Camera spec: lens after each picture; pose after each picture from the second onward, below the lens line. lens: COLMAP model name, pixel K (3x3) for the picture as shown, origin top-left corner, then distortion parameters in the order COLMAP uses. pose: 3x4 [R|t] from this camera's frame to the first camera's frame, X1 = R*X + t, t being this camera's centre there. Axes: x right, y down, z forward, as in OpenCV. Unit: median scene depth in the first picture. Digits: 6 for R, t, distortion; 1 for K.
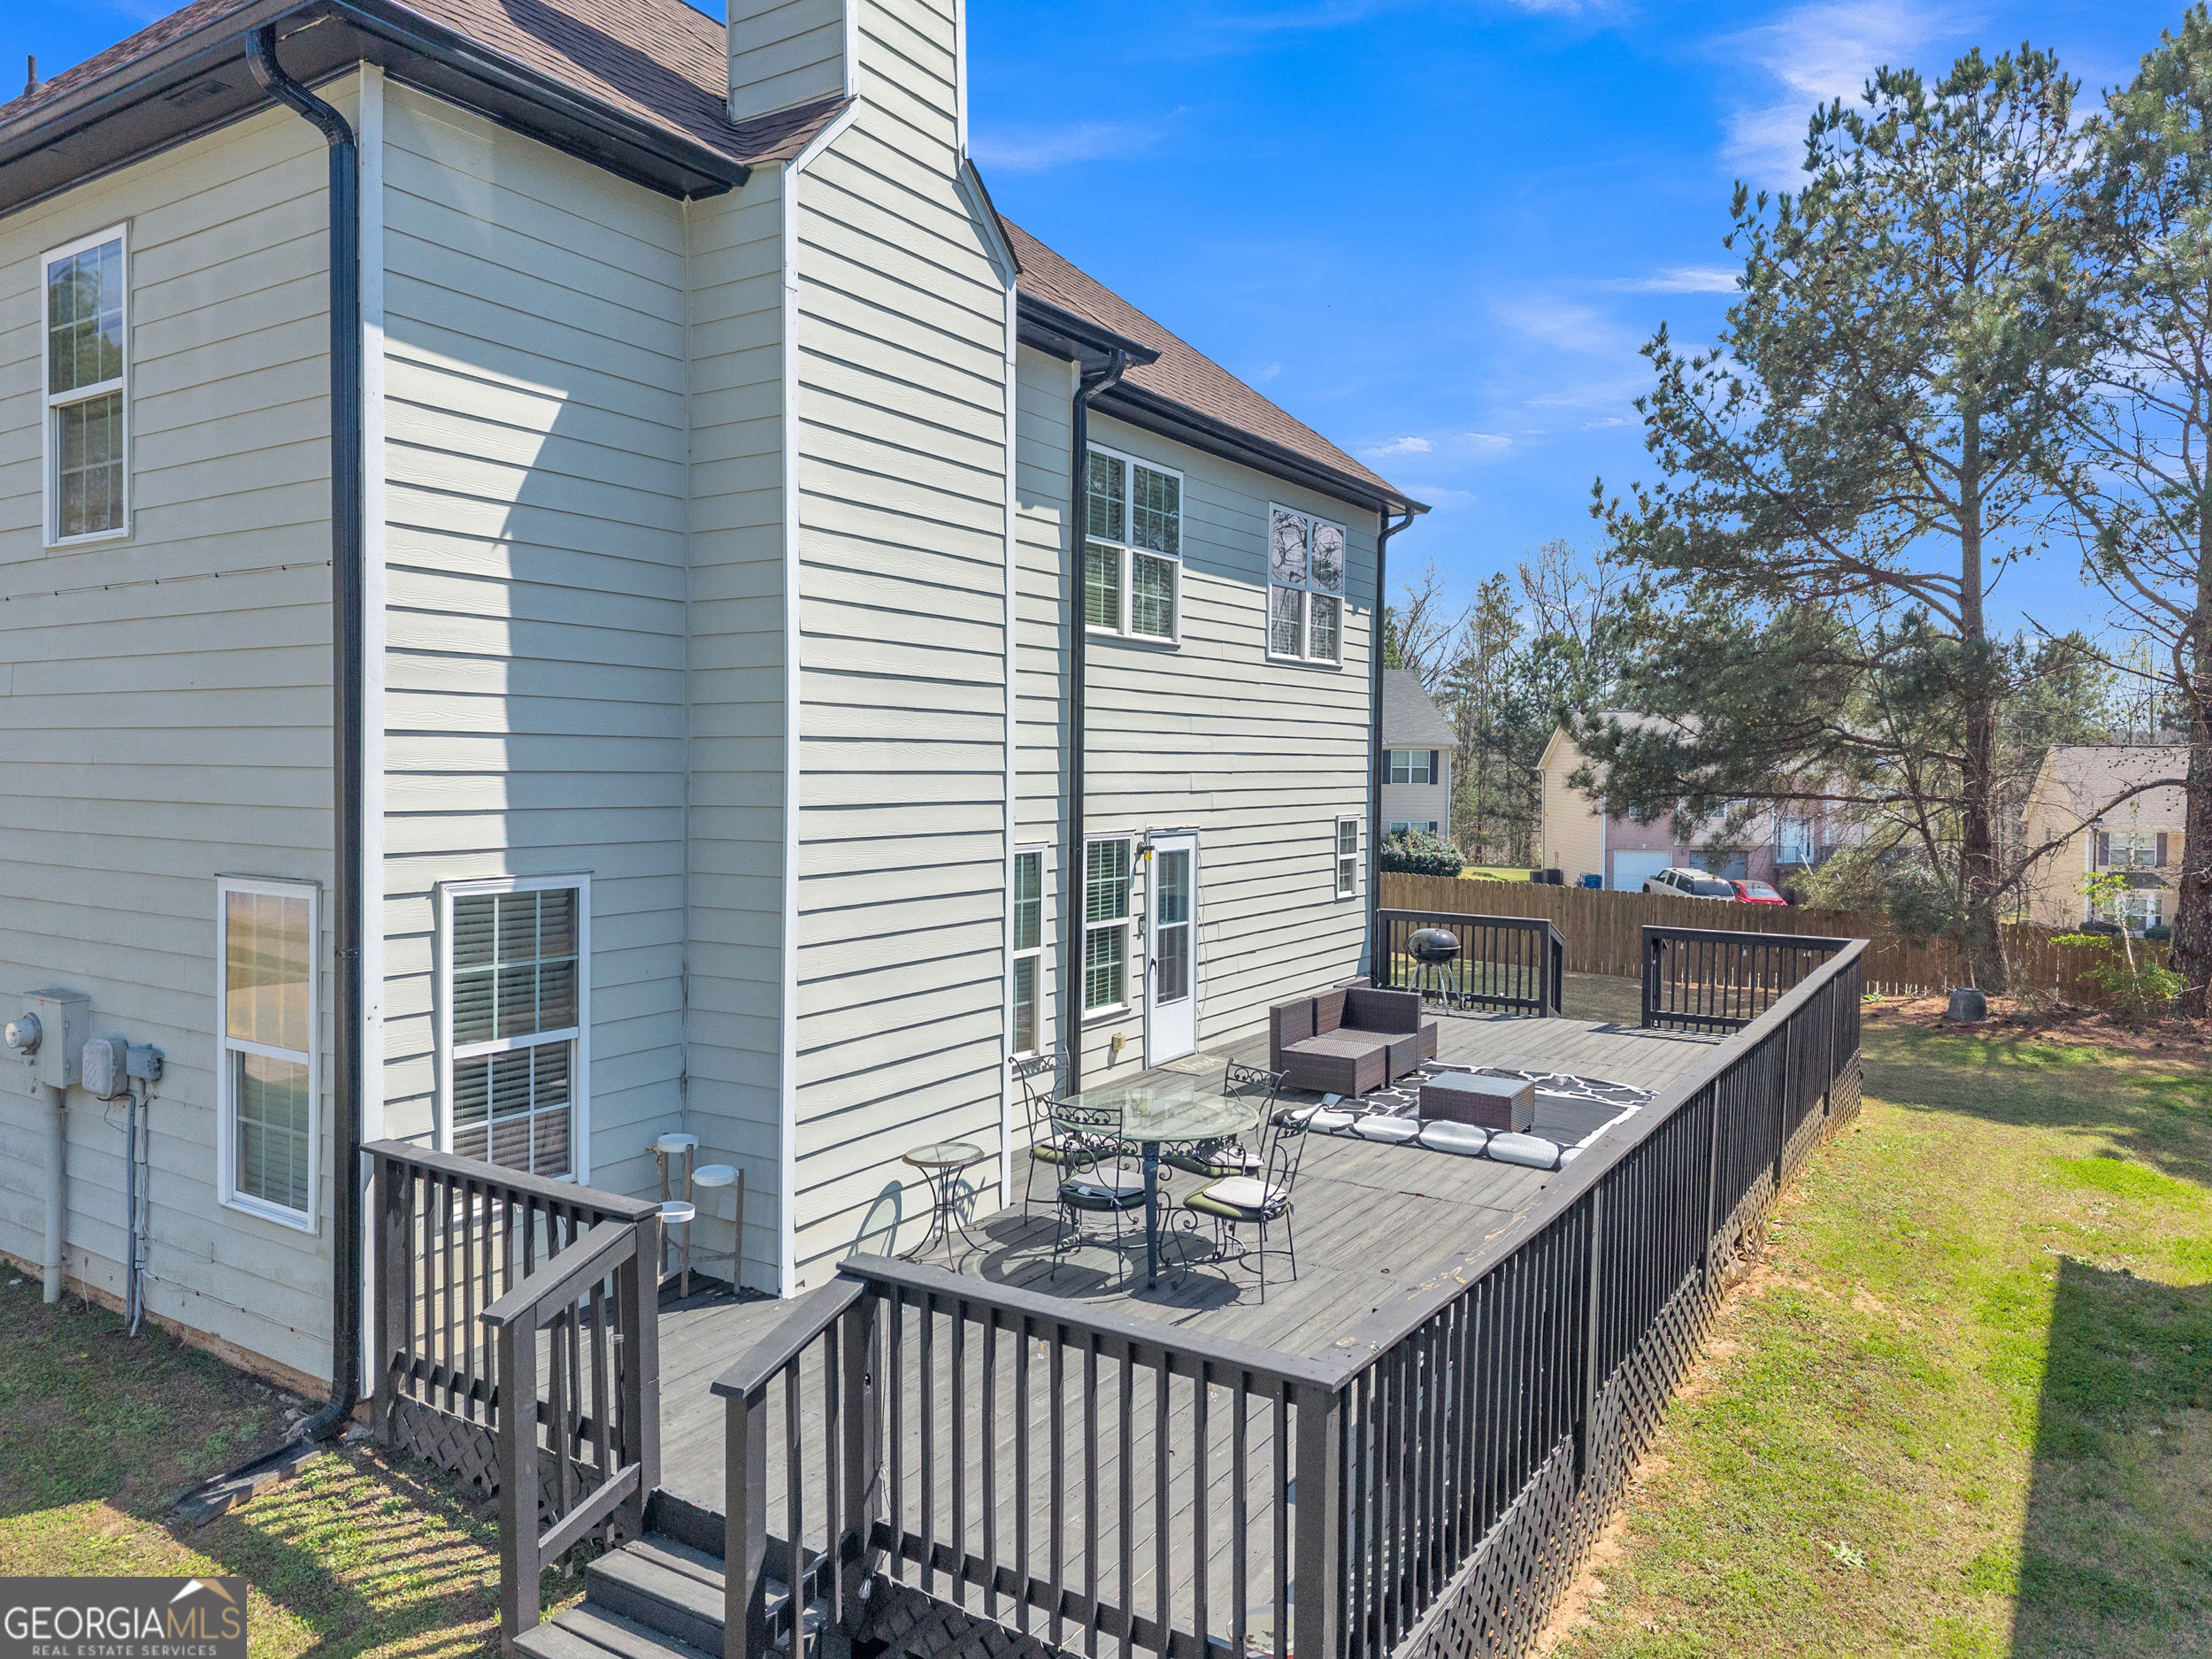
lens RADIAL K [[1507.6, 0, 1095.2], [0, 1507.6, 818.4], [0, 0, 1]] dist [0.002770, 0.000574]
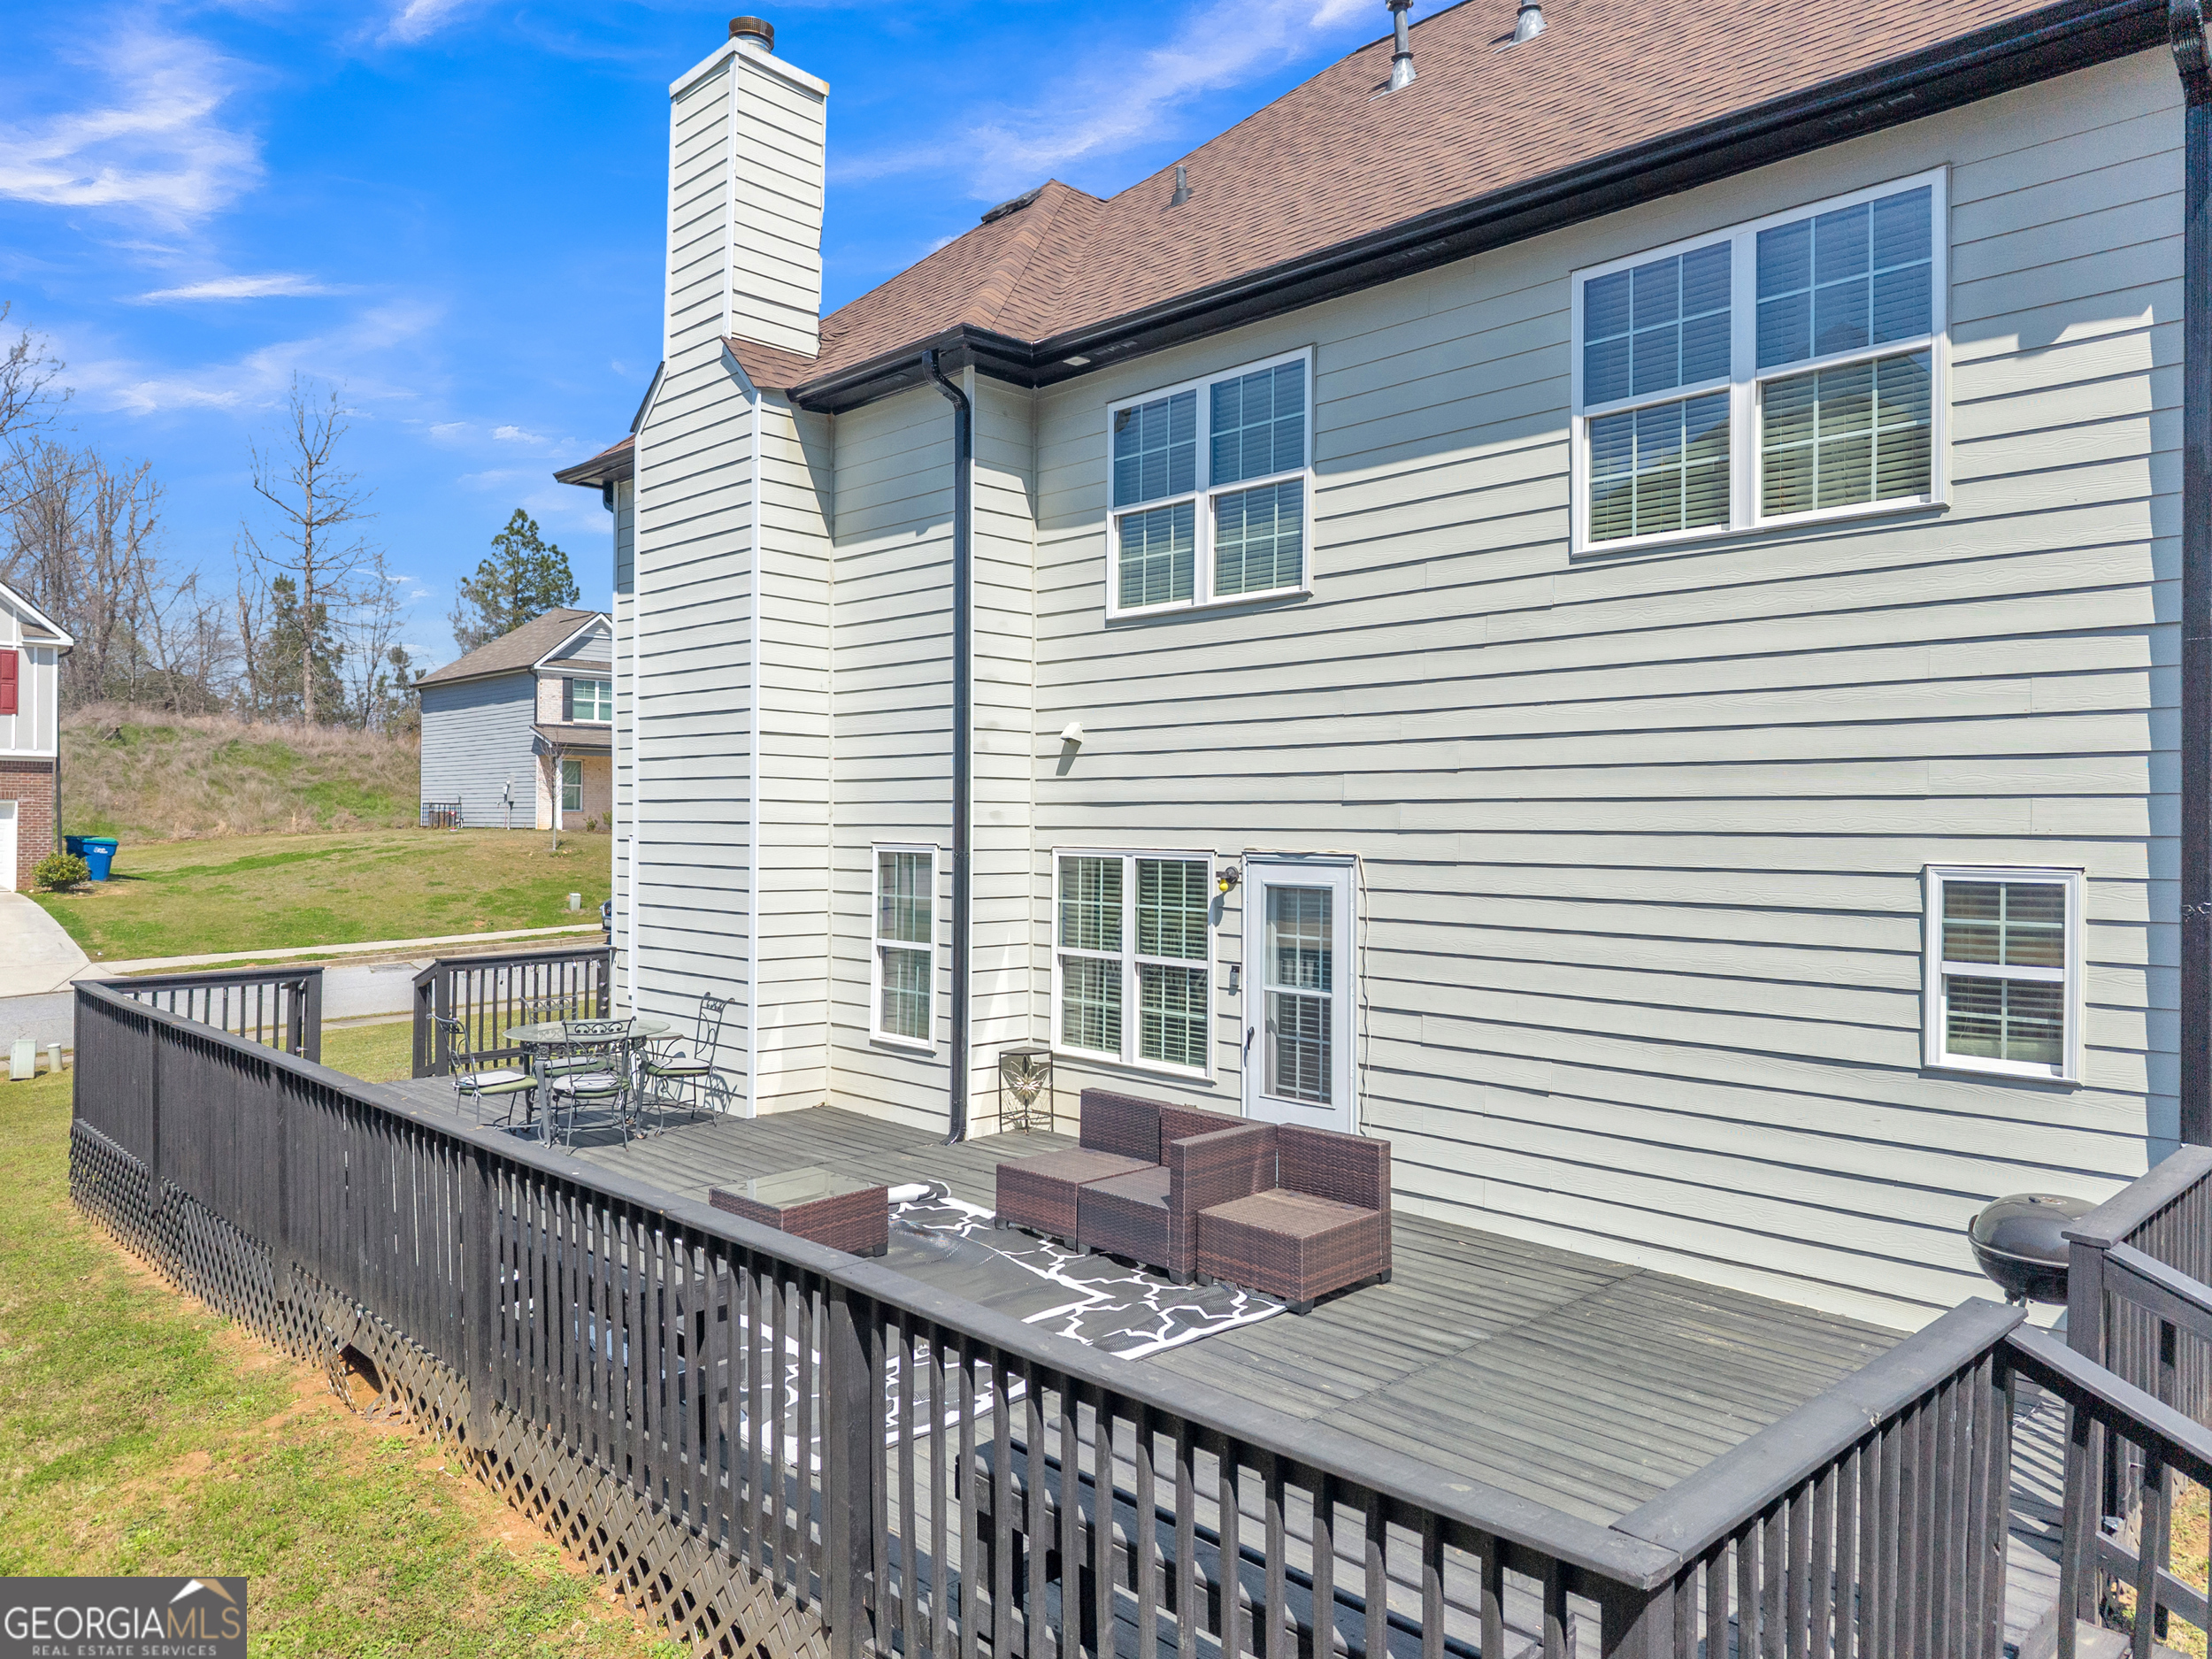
lens RADIAL K [[1507.6, 0, 1095.2], [0, 1507.6, 818.4], [0, 0, 1]] dist [0.002770, 0.000574]
pose [[-0.228266, -0.005508, -0.973583, 0.771974], [-0.035892, 0.999352, 0.002762, -0.008343], [0.972937, 0.035574, -0.228316, 1.085483]]
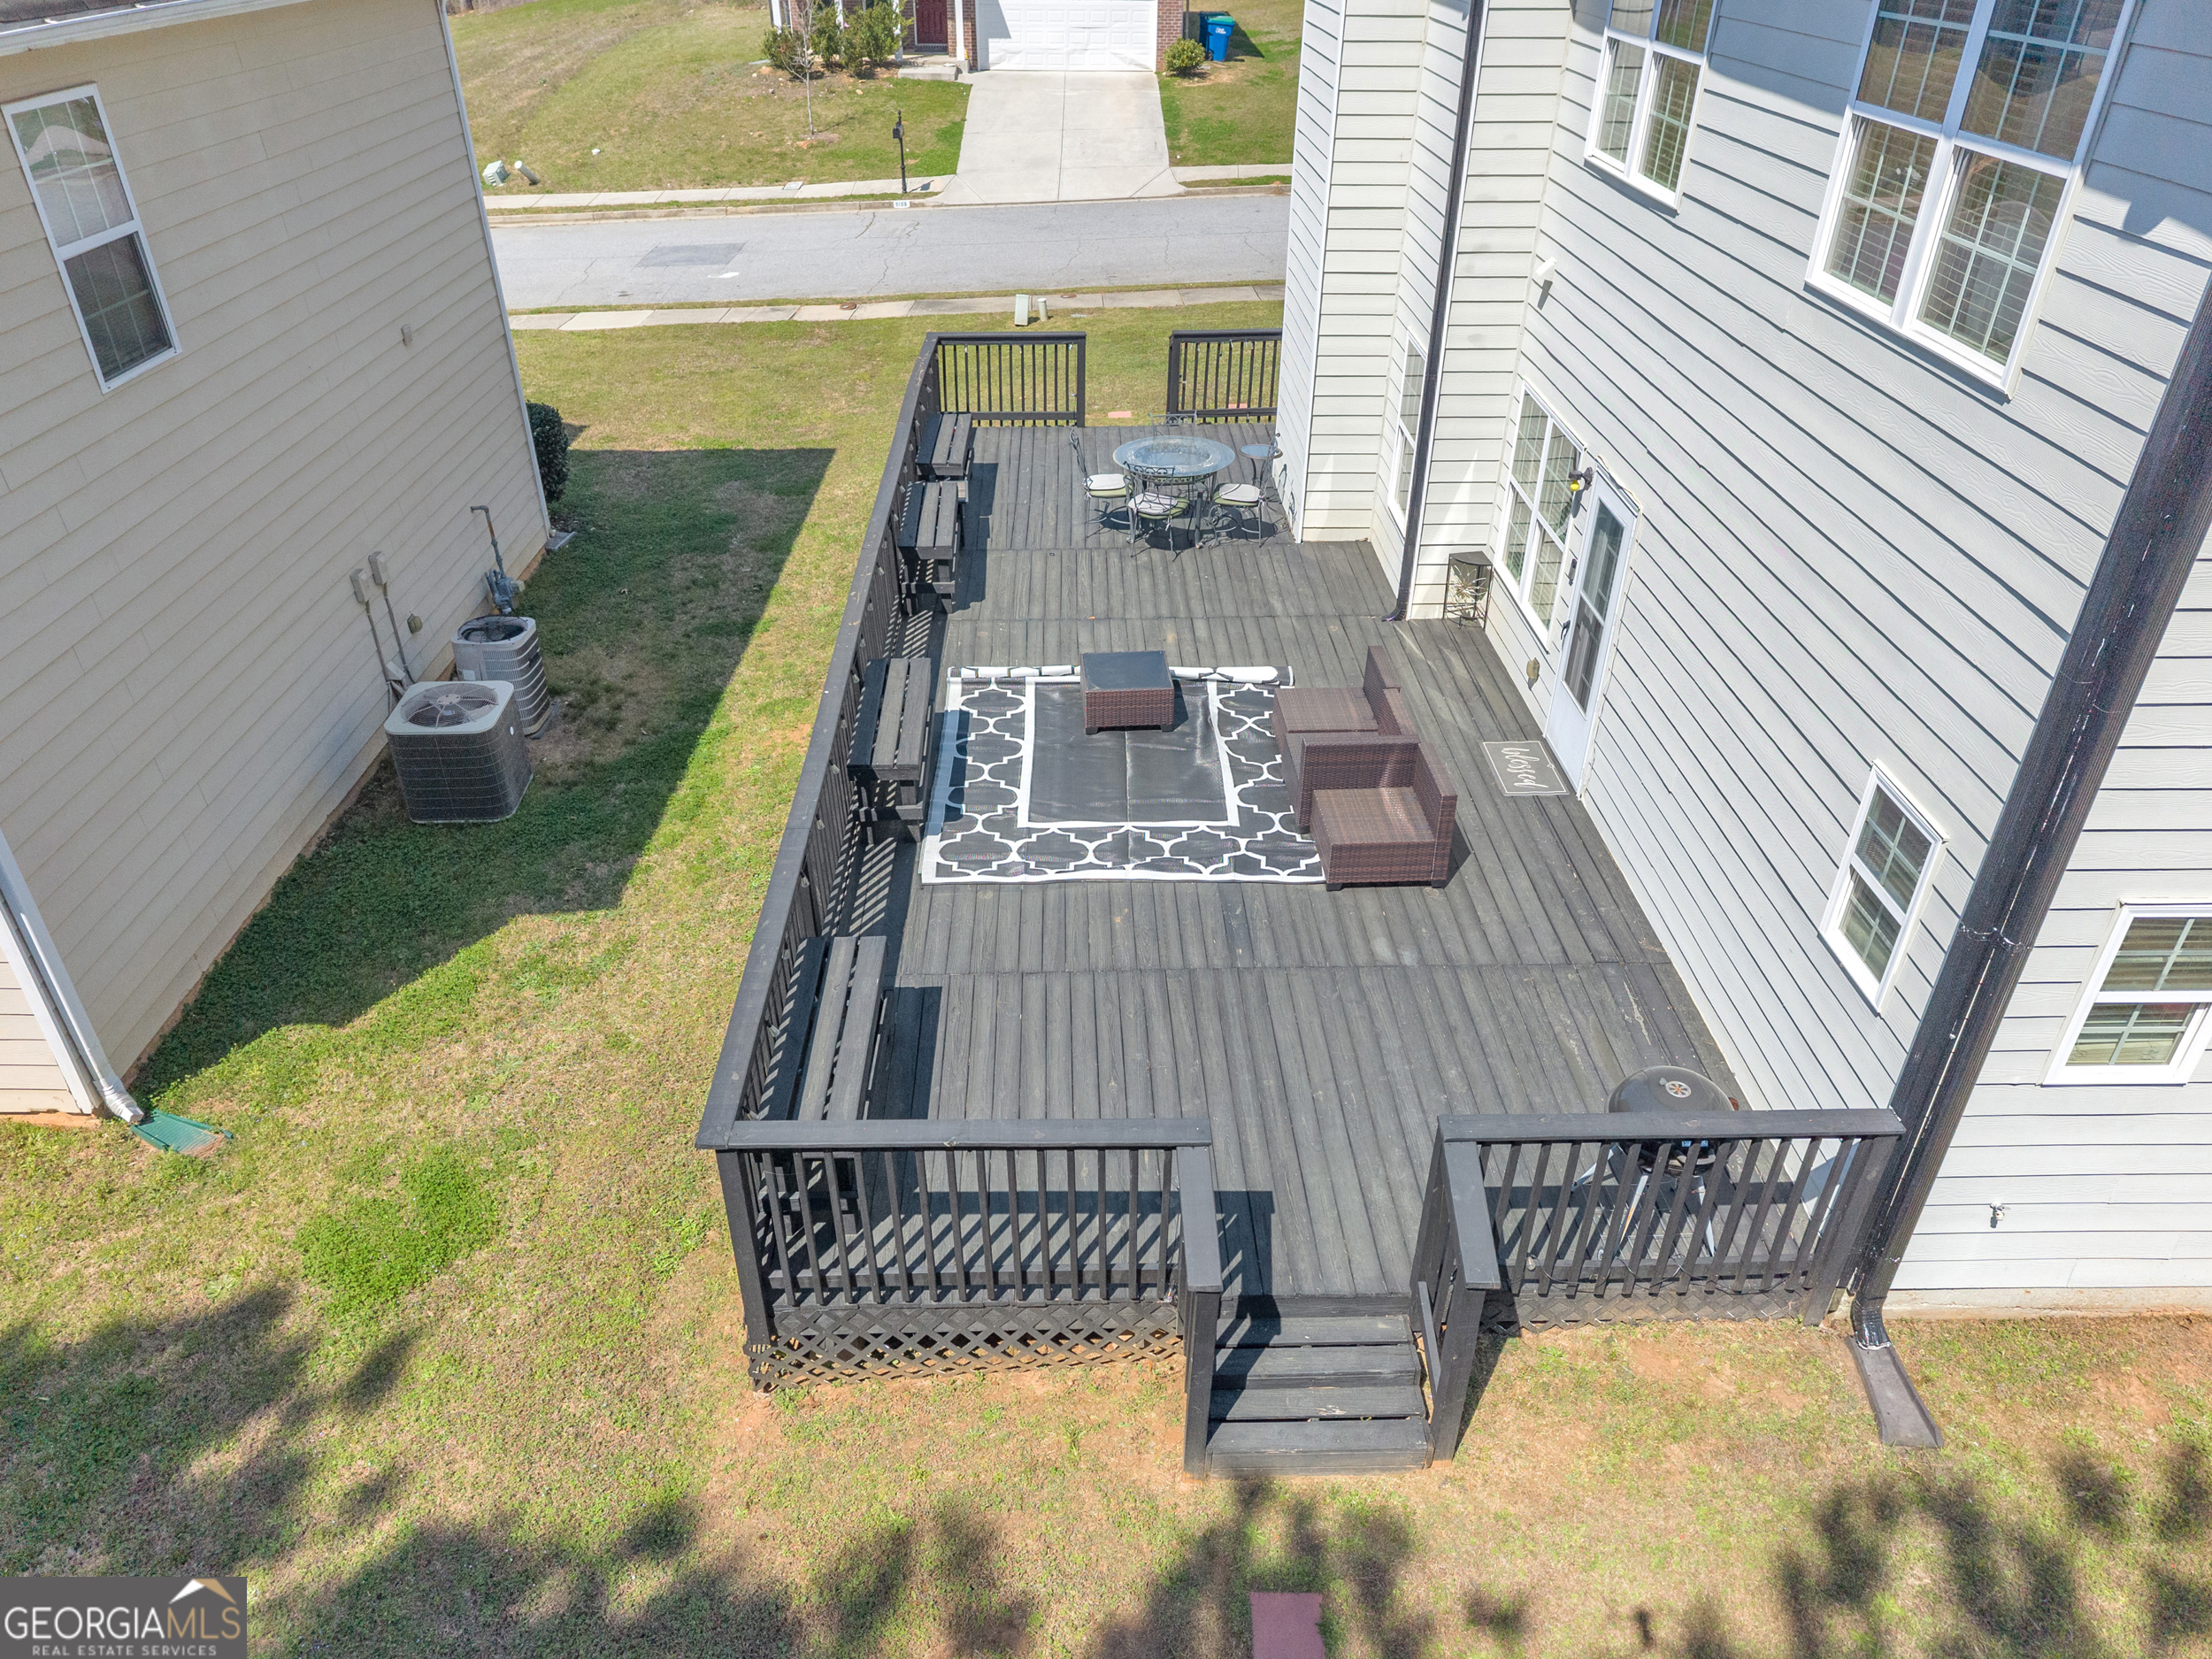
lens RADIAL K [[1508.3, 0, 1106.0], [0, 1508.3, 829.5], [0, 0, 1]] dist [0.018369, -0.027269]
pose [[-0.825499, 0.295928, -0.480603, 0.659060], [-0.026271, 0.830453, 0.556469, -0.253530], [0.563793, 0.471990, -0.677763, 1.451913]]
